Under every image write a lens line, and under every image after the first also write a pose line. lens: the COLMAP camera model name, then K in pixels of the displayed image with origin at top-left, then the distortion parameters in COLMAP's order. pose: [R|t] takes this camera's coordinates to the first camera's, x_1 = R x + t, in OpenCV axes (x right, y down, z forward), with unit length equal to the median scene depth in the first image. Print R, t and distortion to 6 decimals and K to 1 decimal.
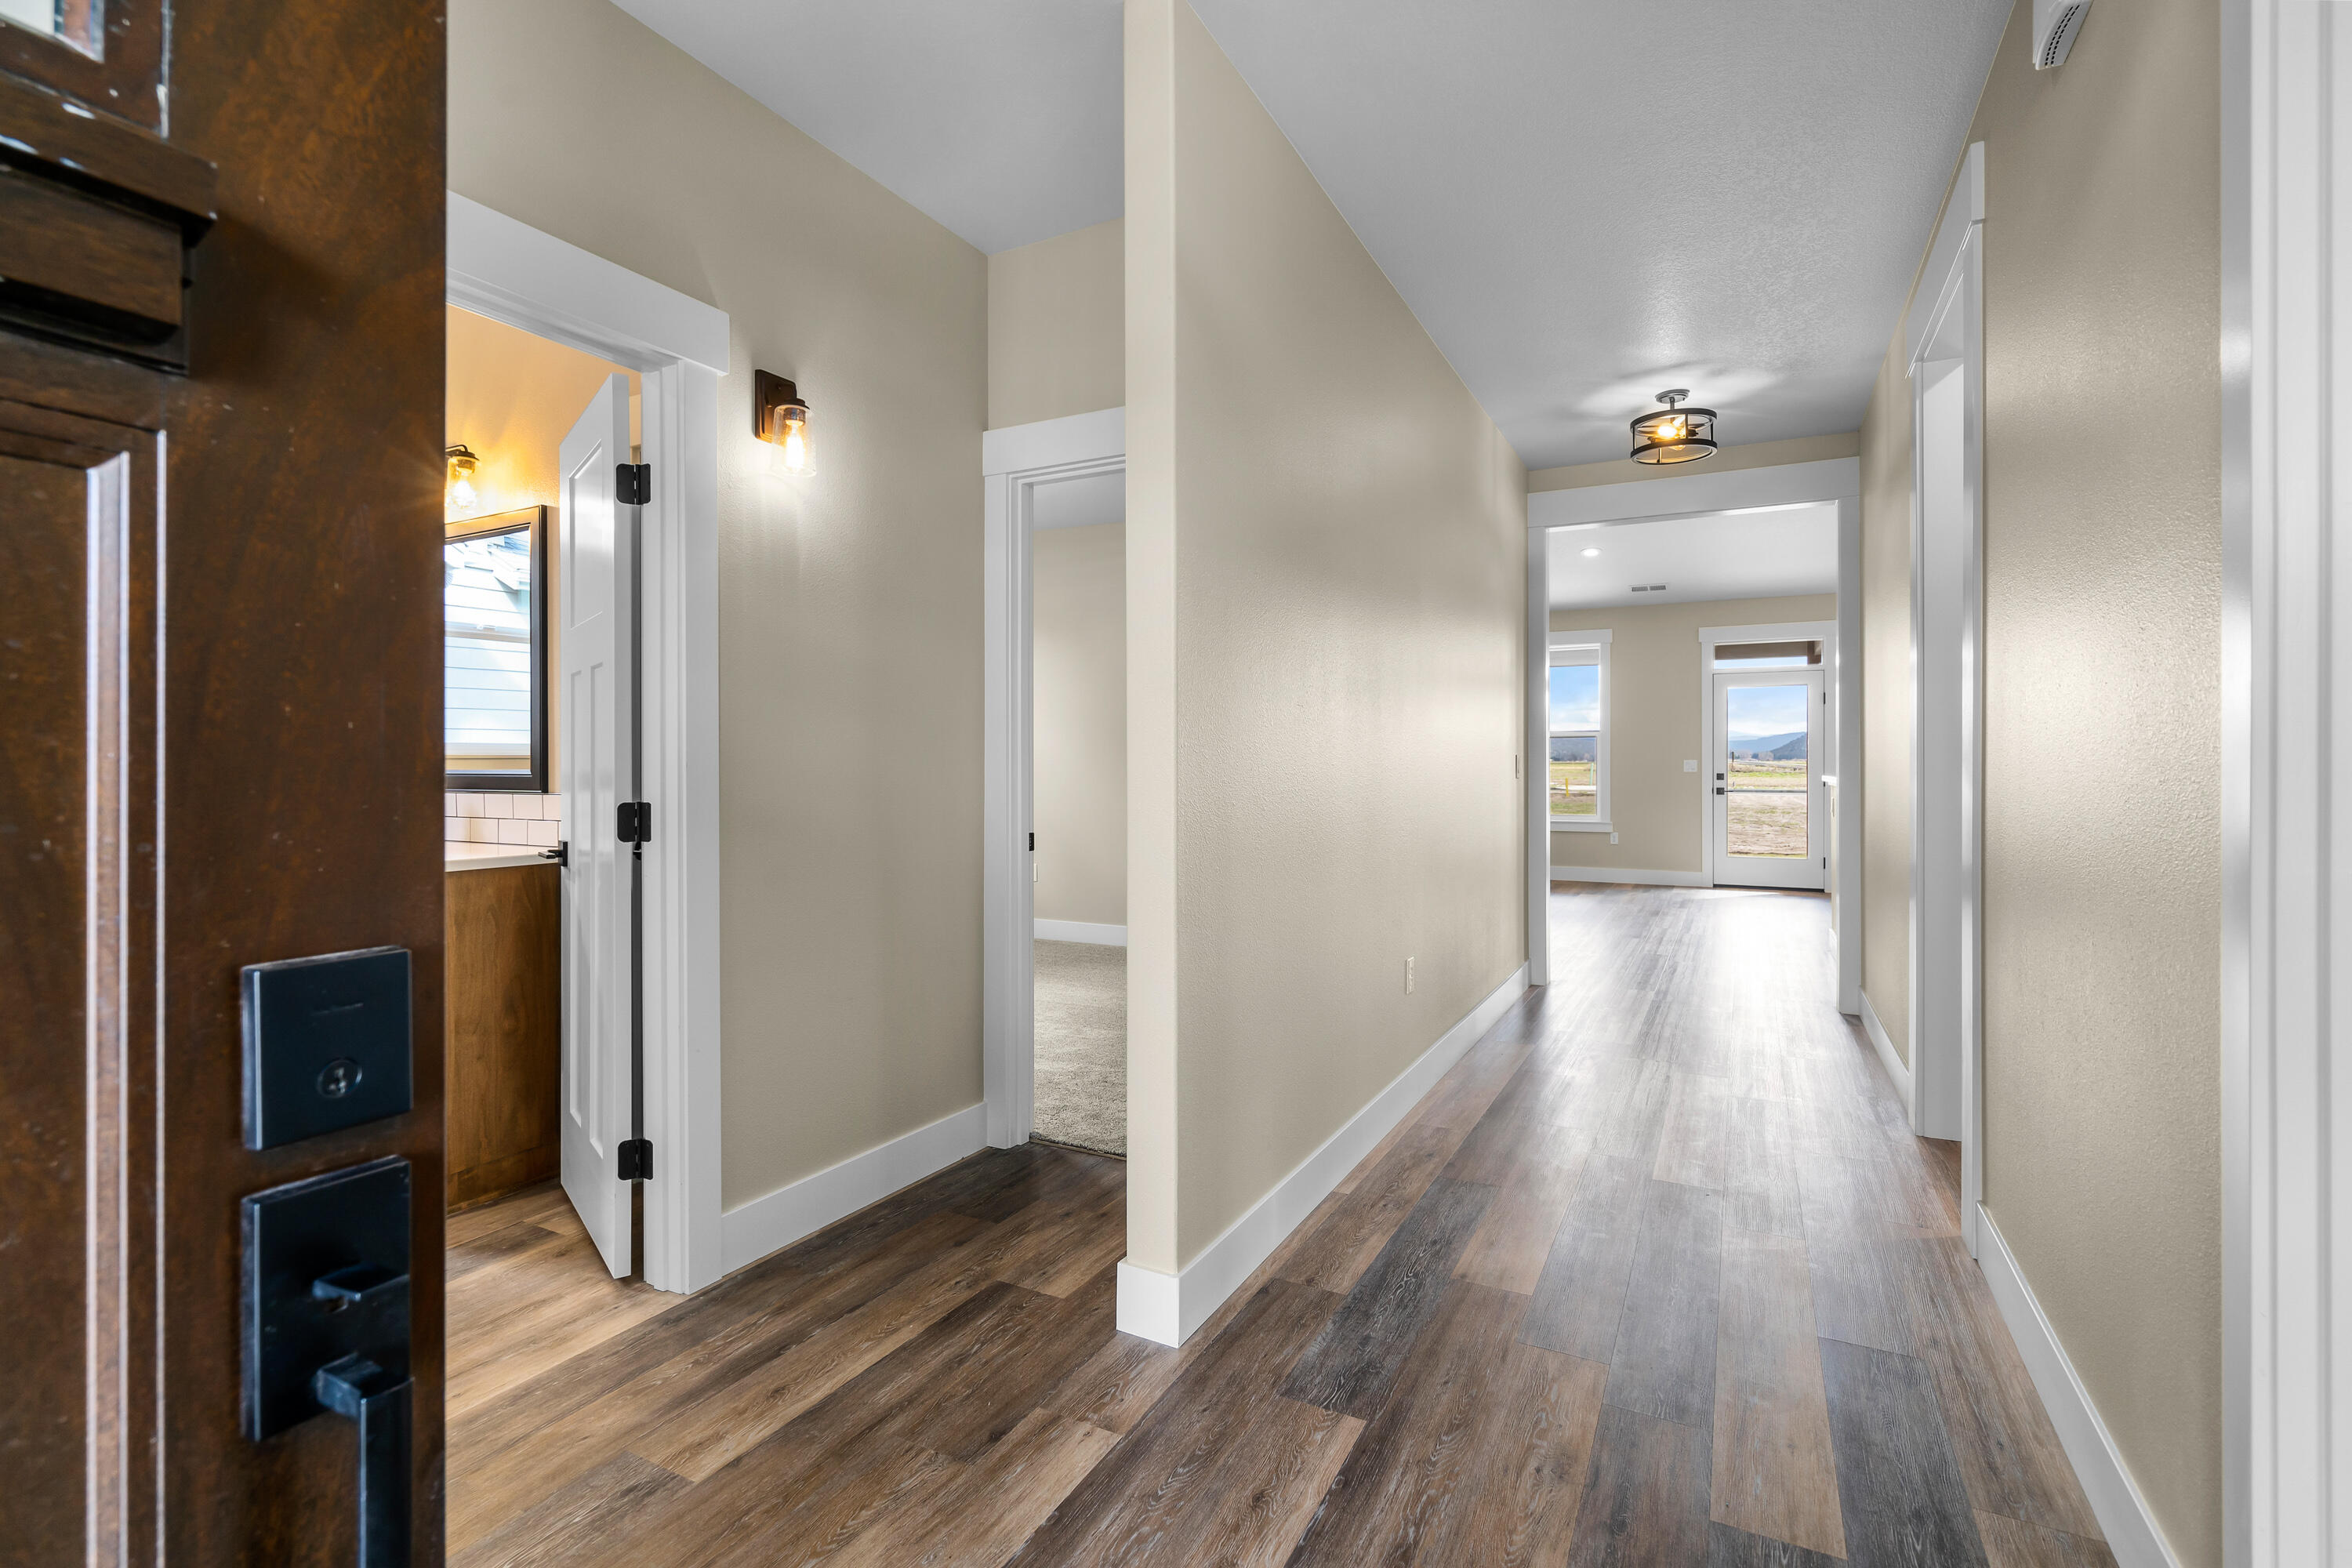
lens RADIAL K [[1068.5, 0, 1154.1], [0, 1068.5, 773.6], [0, 0, 1]] dist [-0.002207, -0.000002]
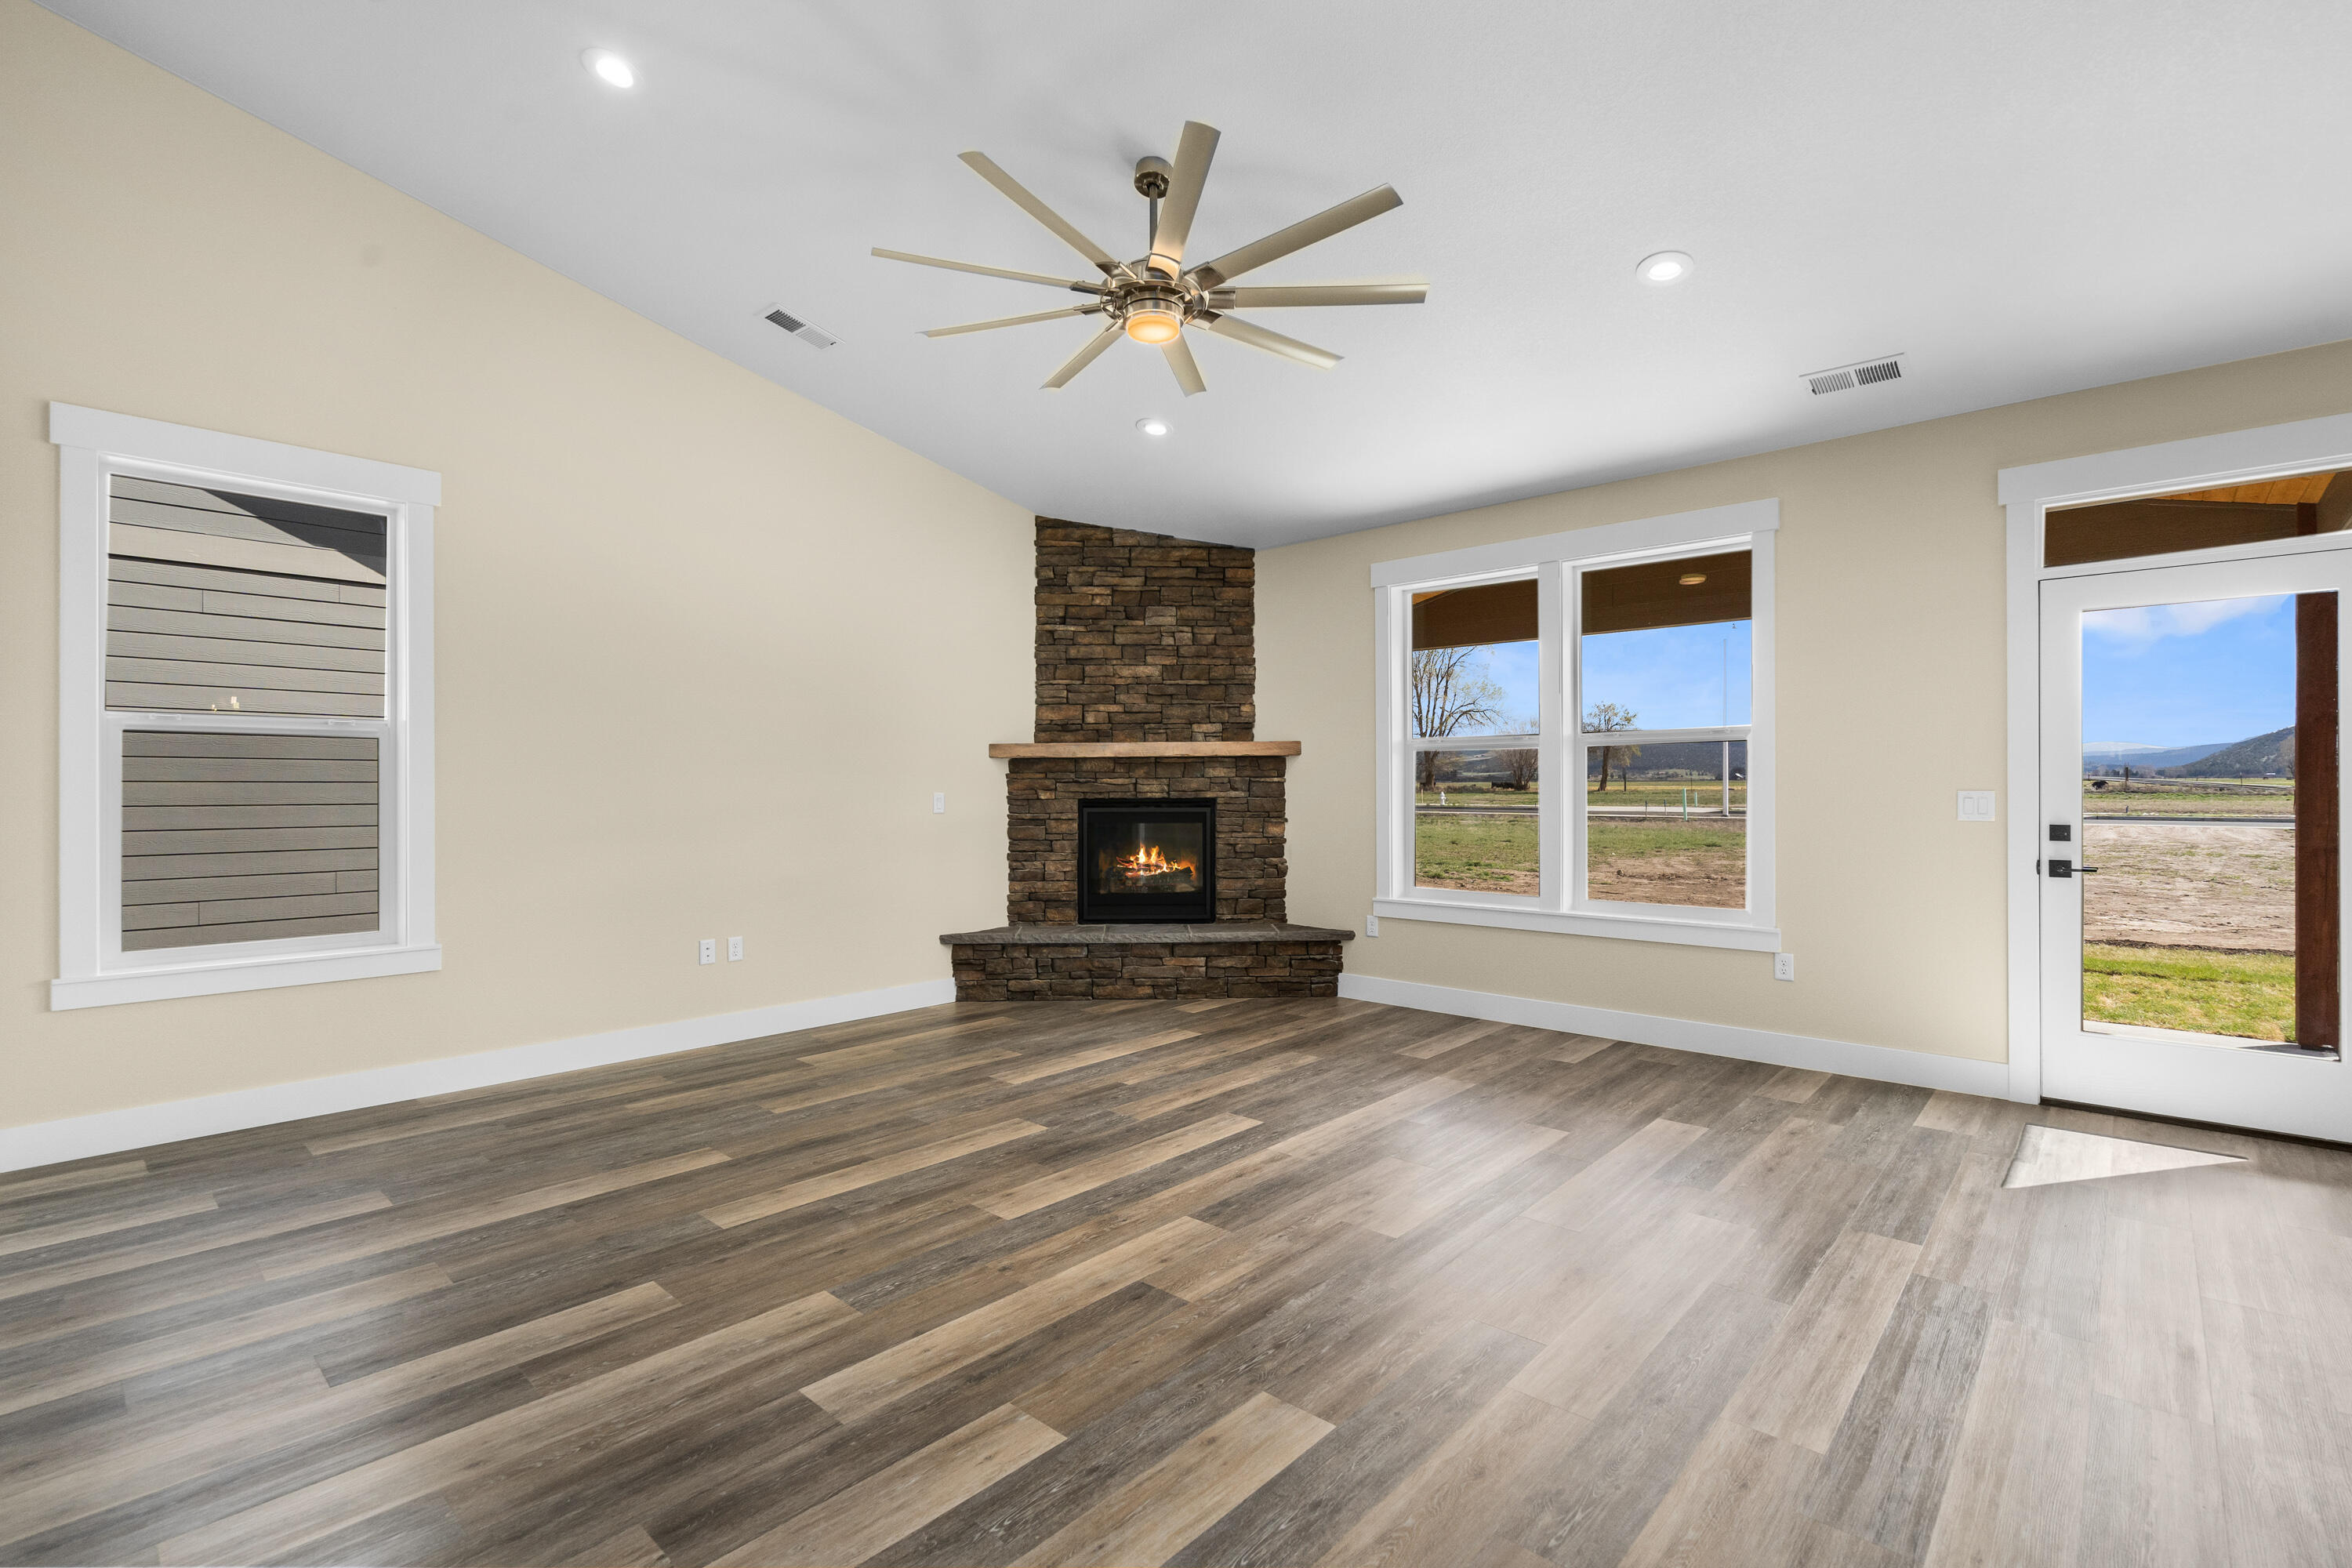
lens RADIAL K [[1068.5, 0, 1168.6], [0, 1068.5, 785.5], [0, 0, 1]] dist [-0.002207, -0.000002]
pose [[0.972309, -0.007172, -0.233588, 0.284586], [0.004844, 0.999933, -0.010538, -0.011514], [0.233648, 0.009114, 0.972279, 0.507687]]
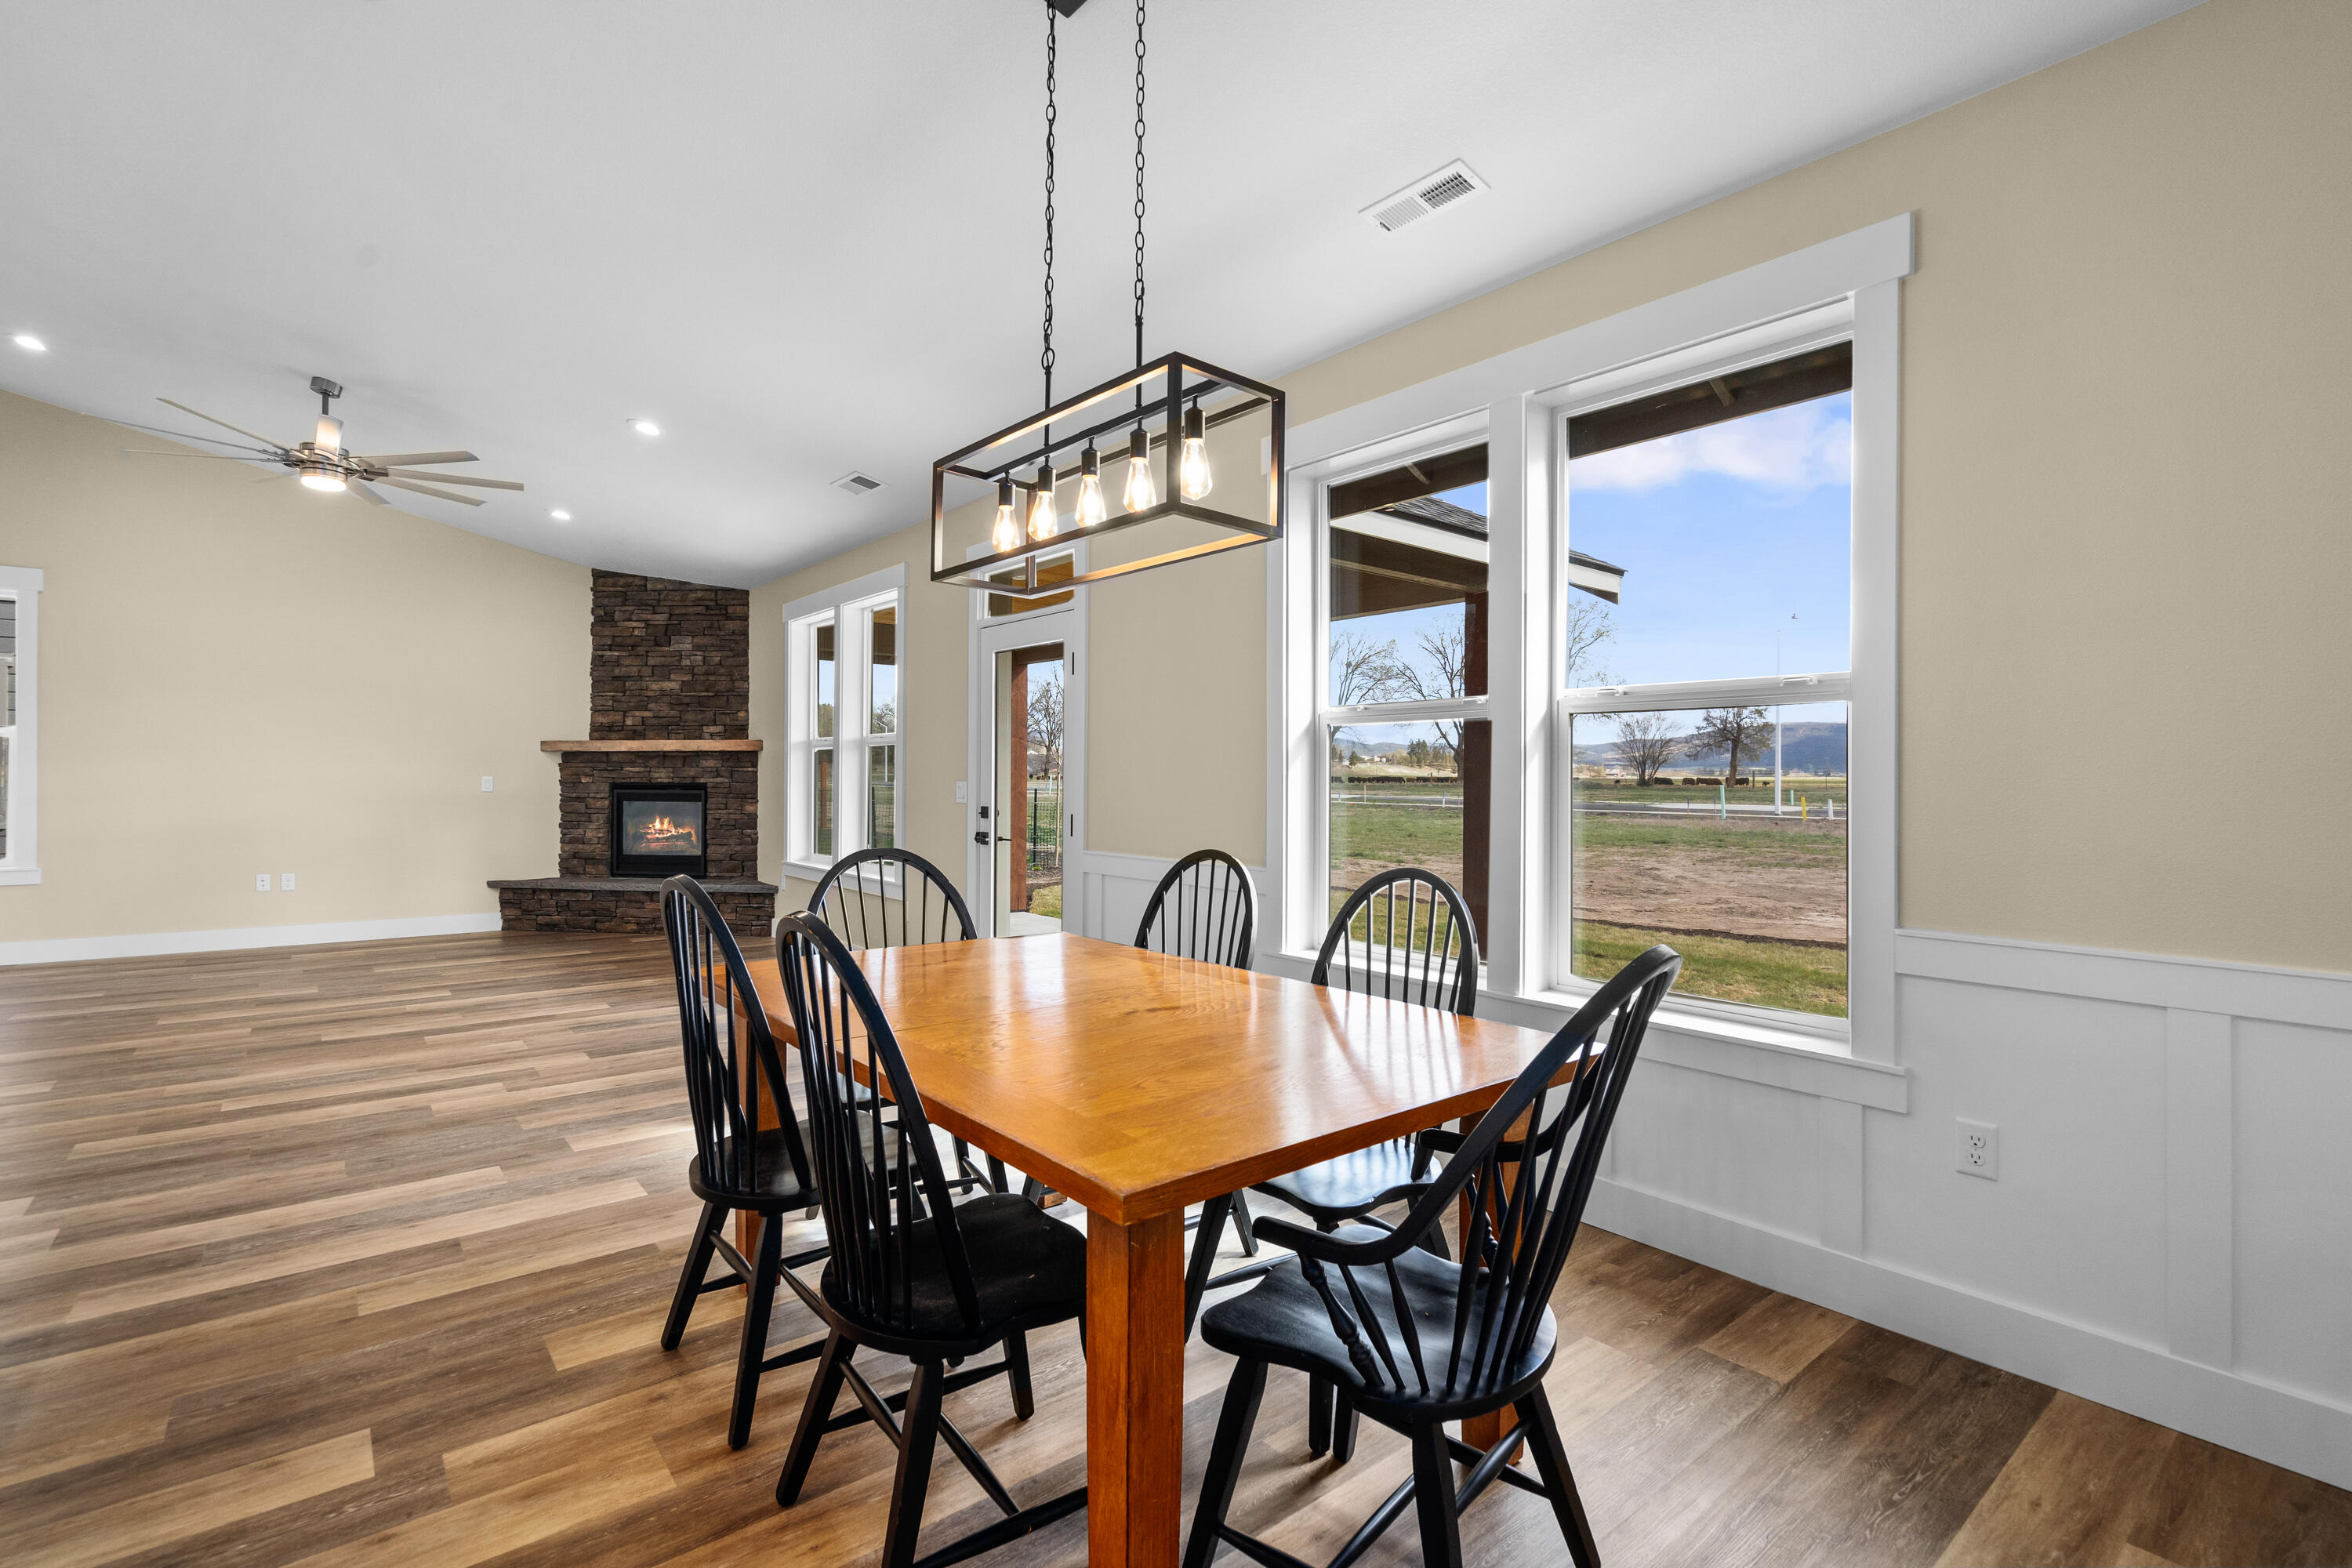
lens RADIAL K [[1068.5, 0, 1167.3], [0, 1068.5, 775.1], [0, 0, 1]] dist [-0.002207, -0.000002]
pose [[0.927402, 0.002147, -0.374060, 0.790110], [-0.007260, 0.999898, -0.012262, -0.009347], [0.373996, 0.014088, 0.927323, 0.497093]]
